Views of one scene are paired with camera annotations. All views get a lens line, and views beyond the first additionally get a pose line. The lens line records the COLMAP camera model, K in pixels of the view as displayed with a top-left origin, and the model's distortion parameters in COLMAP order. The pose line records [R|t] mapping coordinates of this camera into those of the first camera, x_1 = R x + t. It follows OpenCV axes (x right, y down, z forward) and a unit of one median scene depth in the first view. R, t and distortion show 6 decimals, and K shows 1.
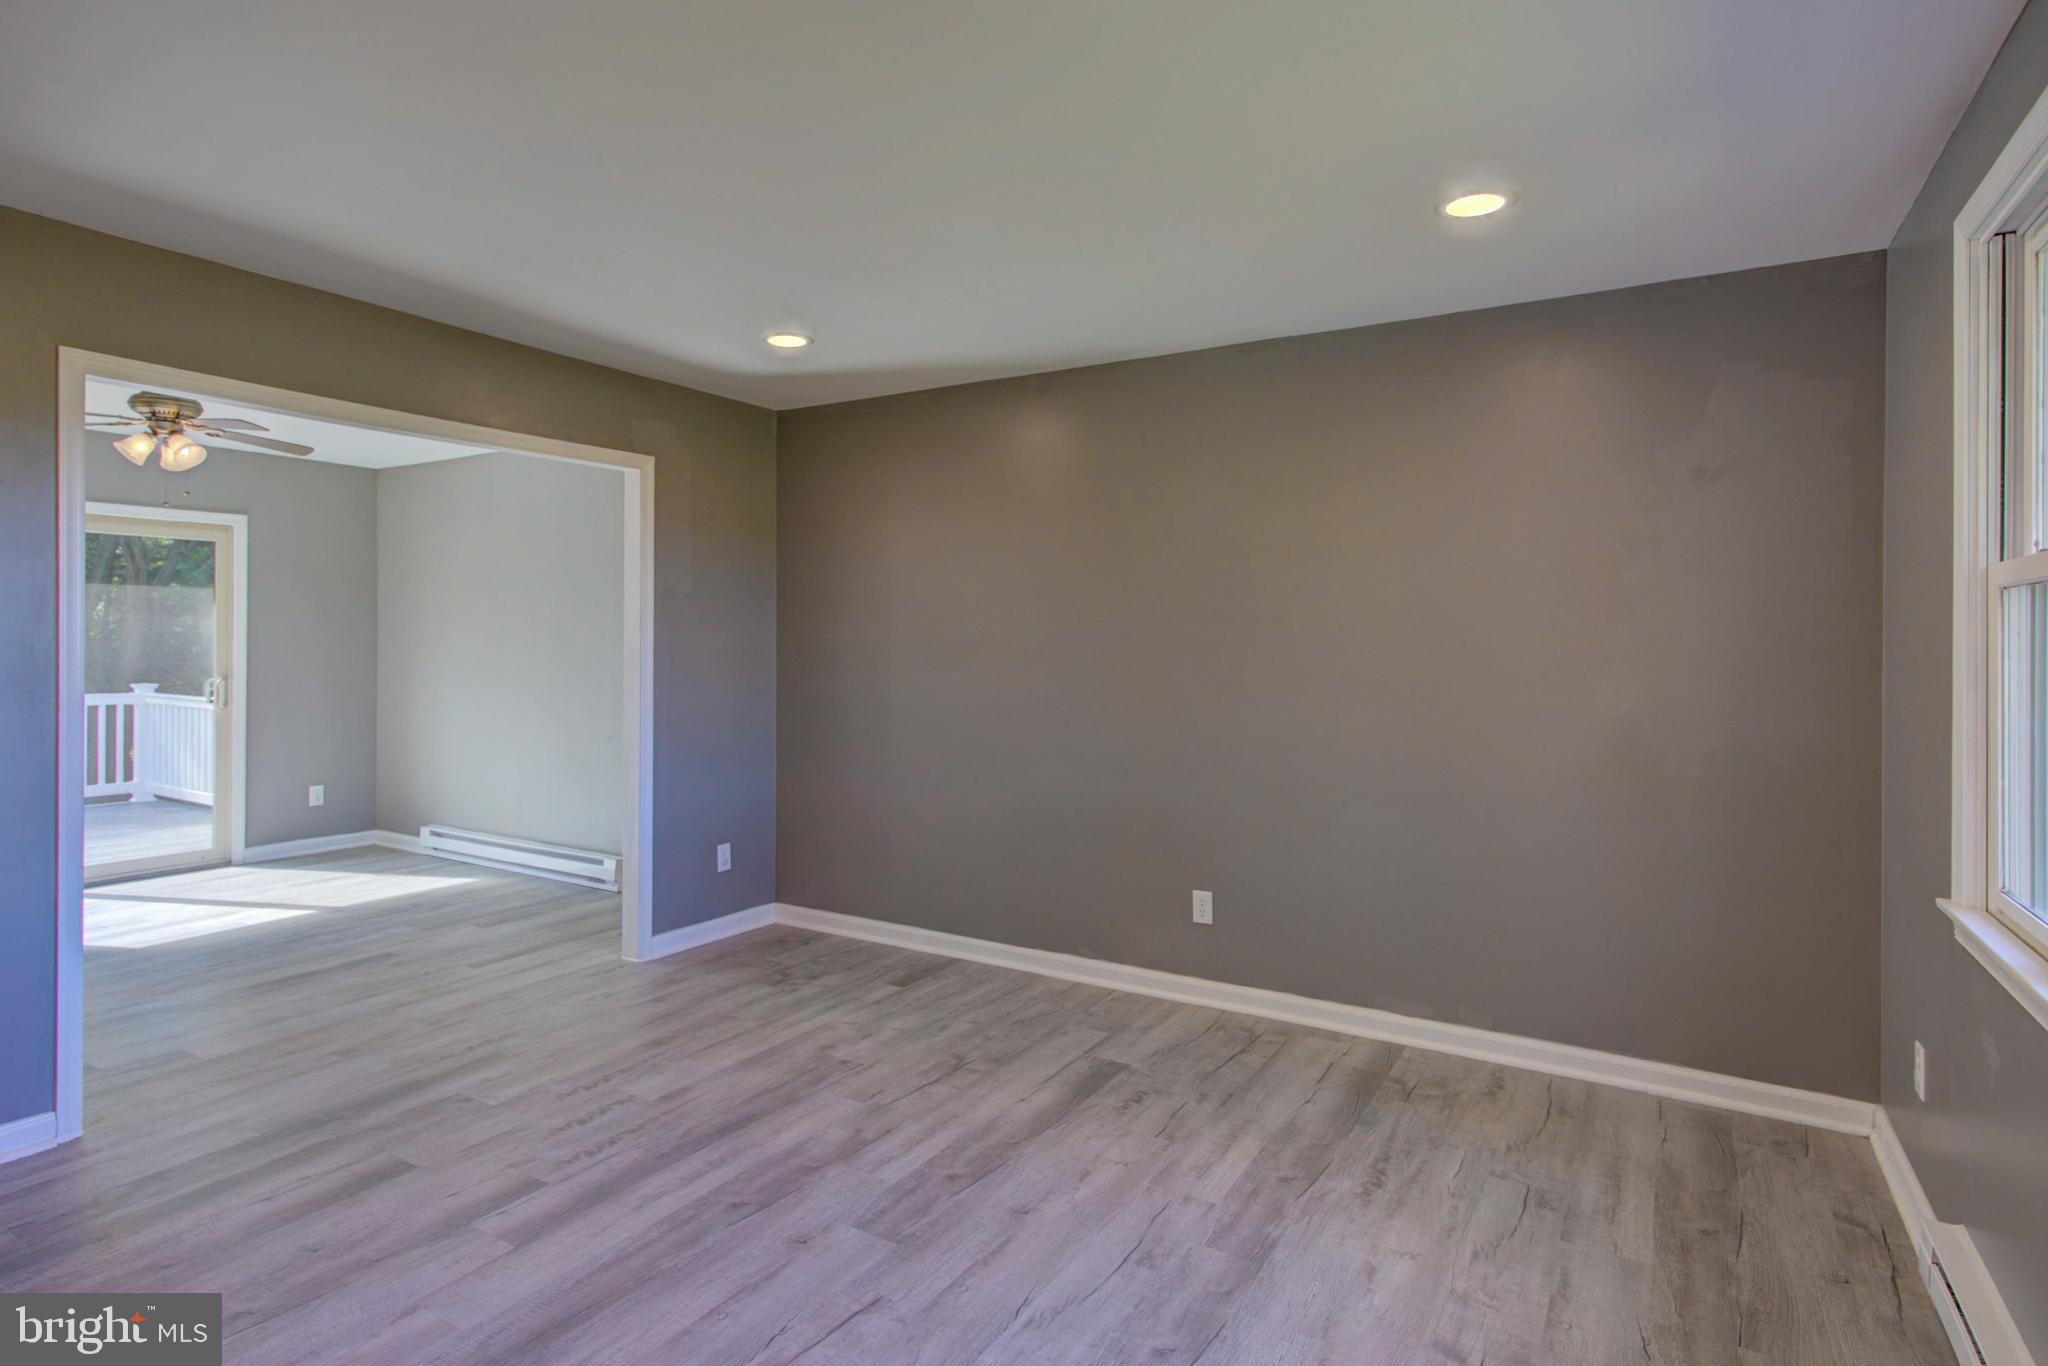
lens RADIAL K [[1070.7, 0, 1023.0], [0, 1070.7, 650.8], [0, 0, 1]] dist [0.002501, 0.000817]
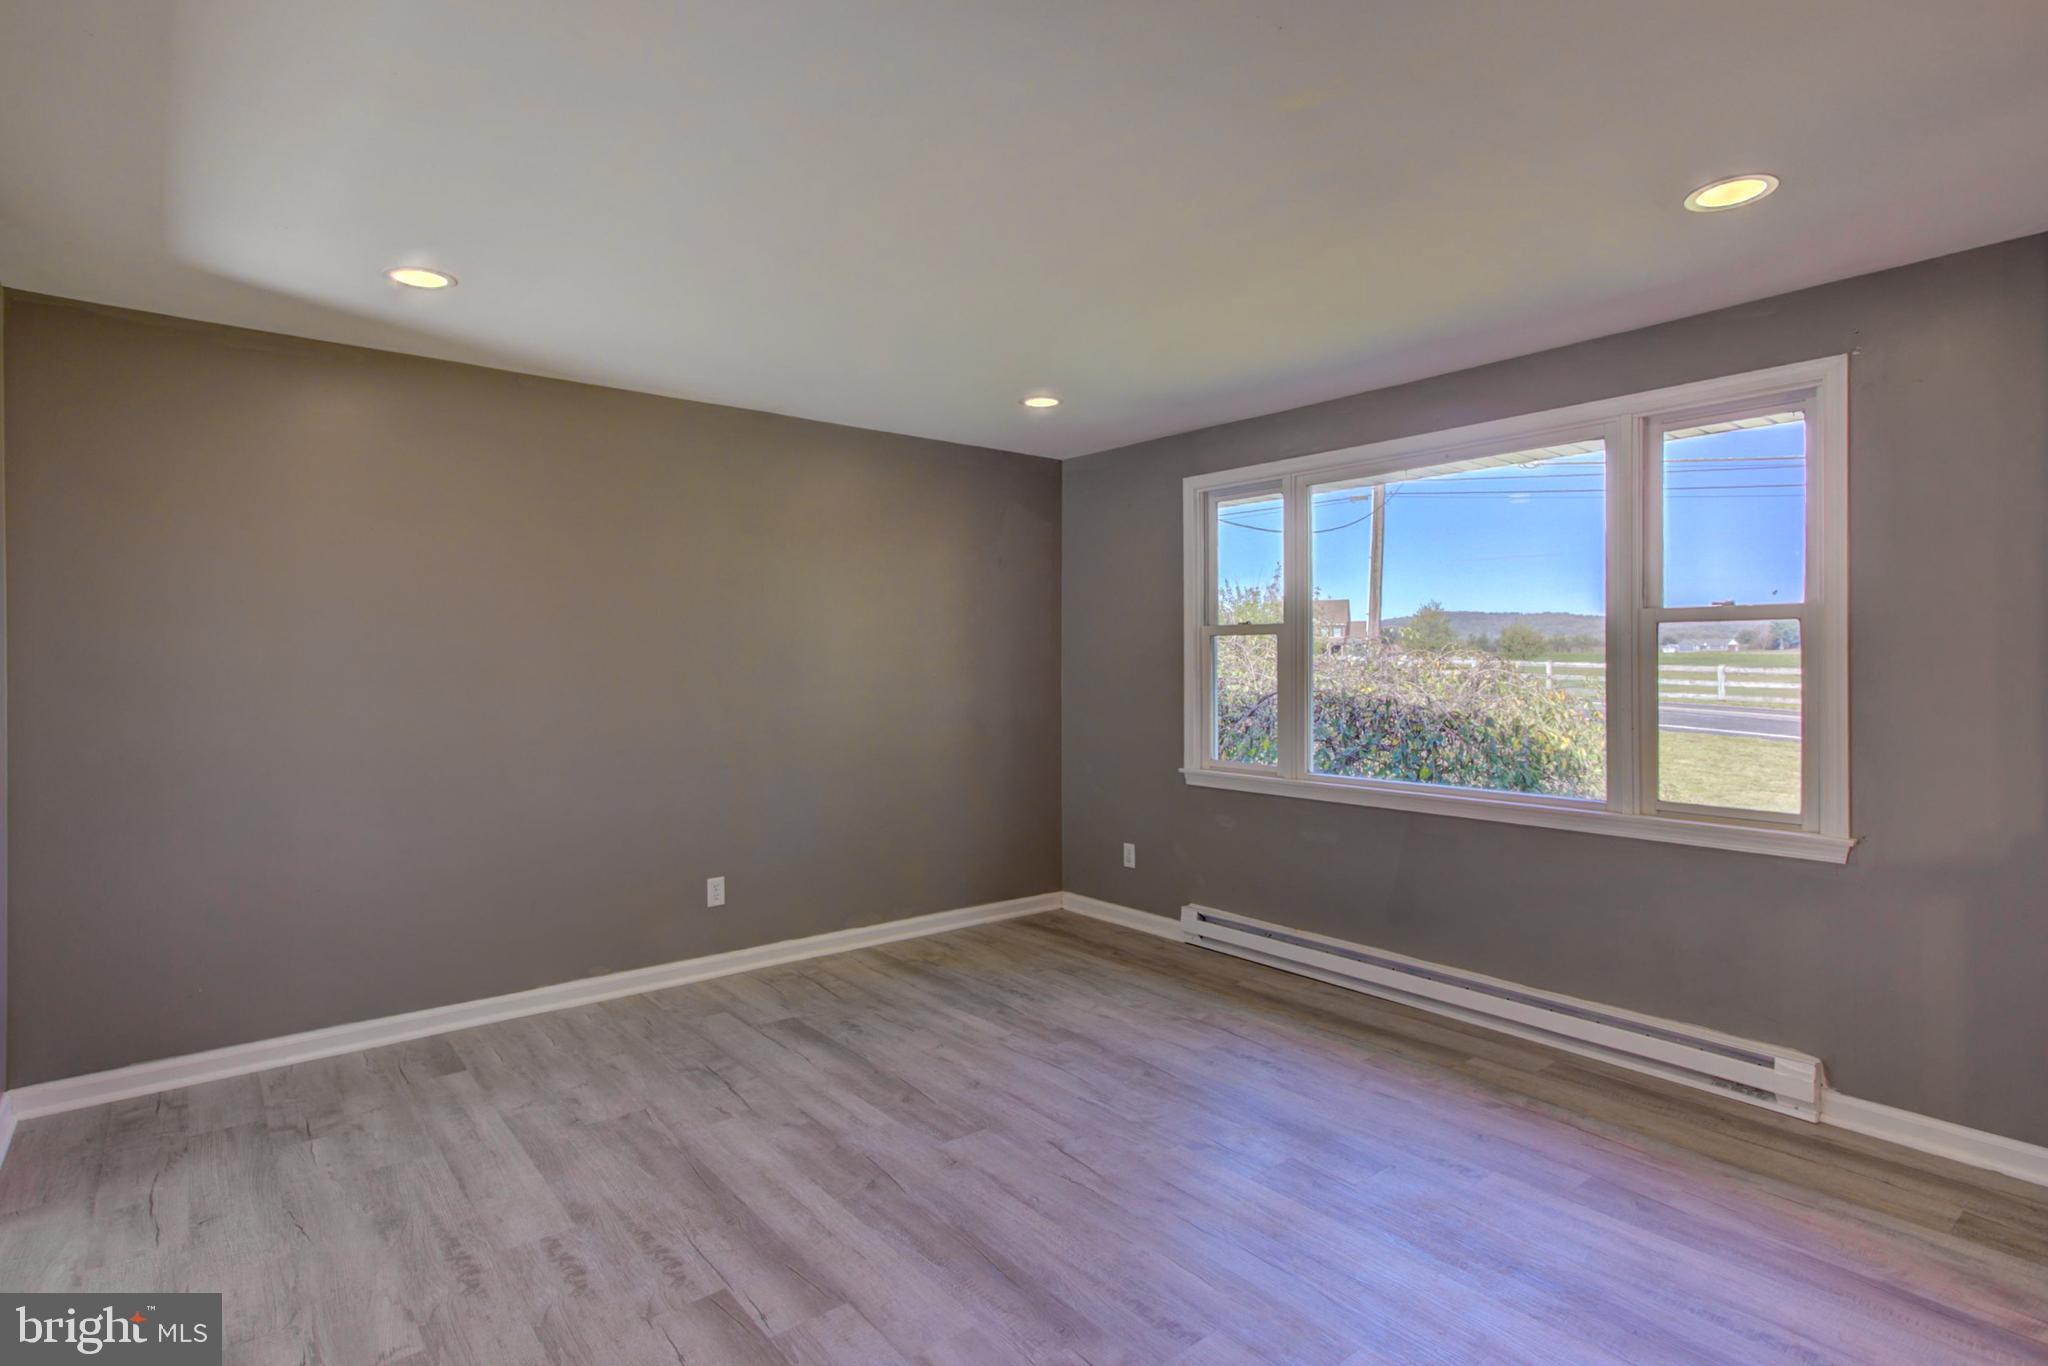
lens RADIAL K [[1007.6, 0, 1003.7], [0, 1007.6, 663.2], [0, 0, 1]] dist [0.014788, 0.000028]
pose [[0.348485, -0.007593, 0.937284, -0.953813], [0.008446, 0.999952, 0.004961, -0.017095], [-0.937276, 0.006187, 0.348532, 0.409104]]
